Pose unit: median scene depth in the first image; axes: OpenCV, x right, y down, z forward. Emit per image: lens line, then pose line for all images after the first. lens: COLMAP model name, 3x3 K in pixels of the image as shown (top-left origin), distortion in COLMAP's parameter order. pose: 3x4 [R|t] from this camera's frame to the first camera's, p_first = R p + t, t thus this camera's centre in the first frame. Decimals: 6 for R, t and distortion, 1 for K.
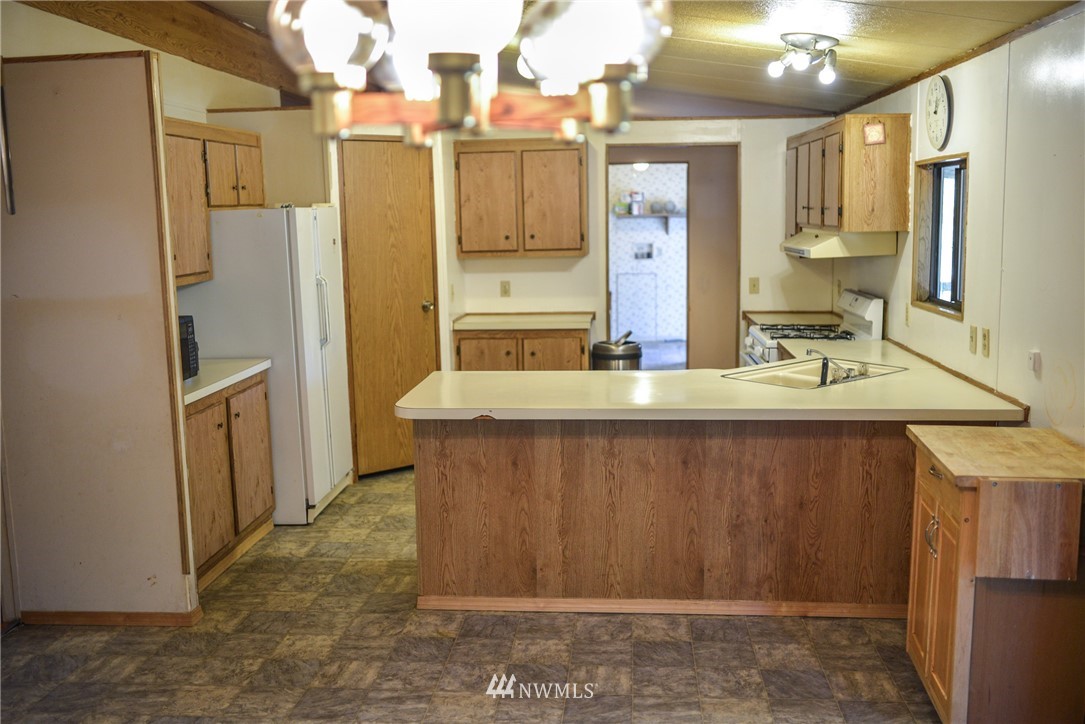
lens RADIAL K [[1041.0, 0, 537.4], [0, 1041.0, 360.8], [0, 0, 1]] dist [-0.017478, 0.000000]
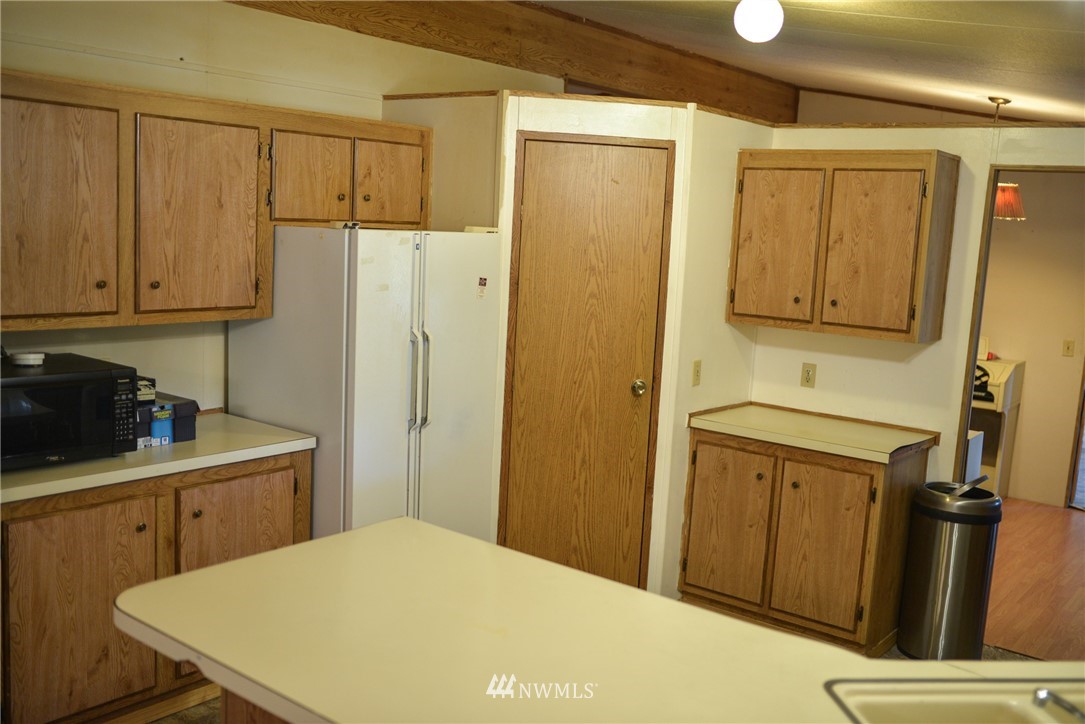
lens RADIAL K [[1041.0, 0, 542.3], [0, 1041.0, 366.2], [0, 0, 1]] dist [-0.017478, 0.000000]
pose [[0.835529, 0.141207, -0.530991, 0.201904], [-0.149064, 0.988423, 0.028297, -0.076717], [0.528839, 0.055509, 0.846905, 0.388795]]
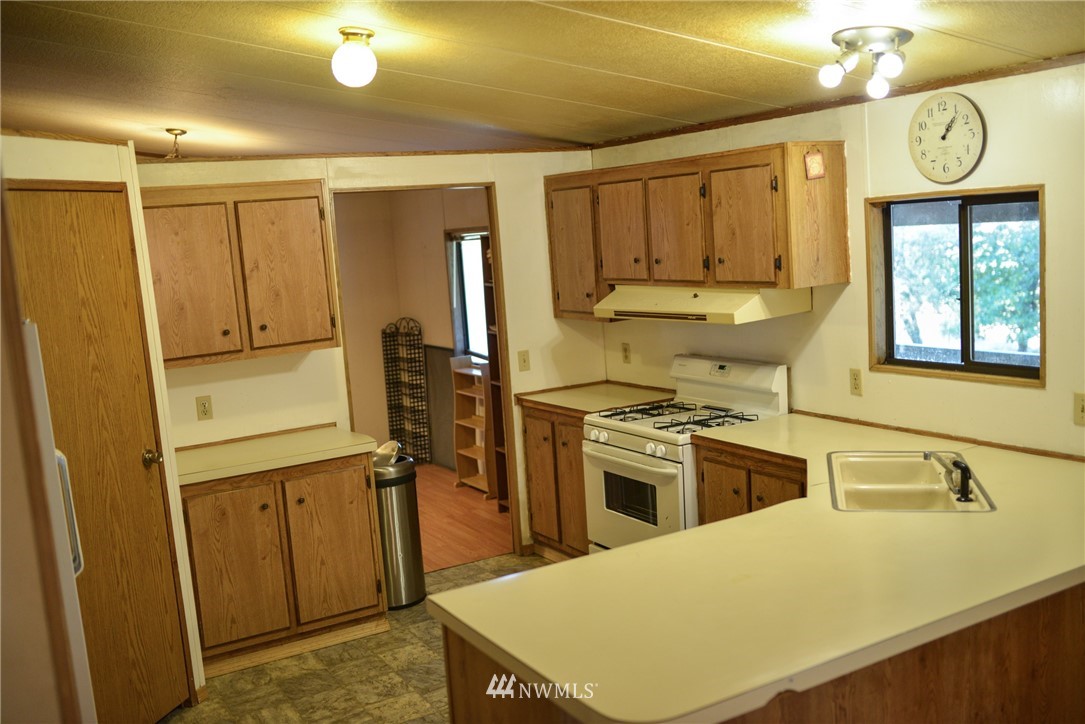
lens RADIAL K [[1041.0, 0, 536.6], [0, 1041.0, 367.5], [0, 0, 1]] dist [-0.017478, 0.000000]
pose [[0.818501, -0.118266, 0.562201, -0.256665], [0.138605, 0.990326, 0.006533, -0.078150], [-0.557535, 0.072576, 0.826975, 0.368405]]
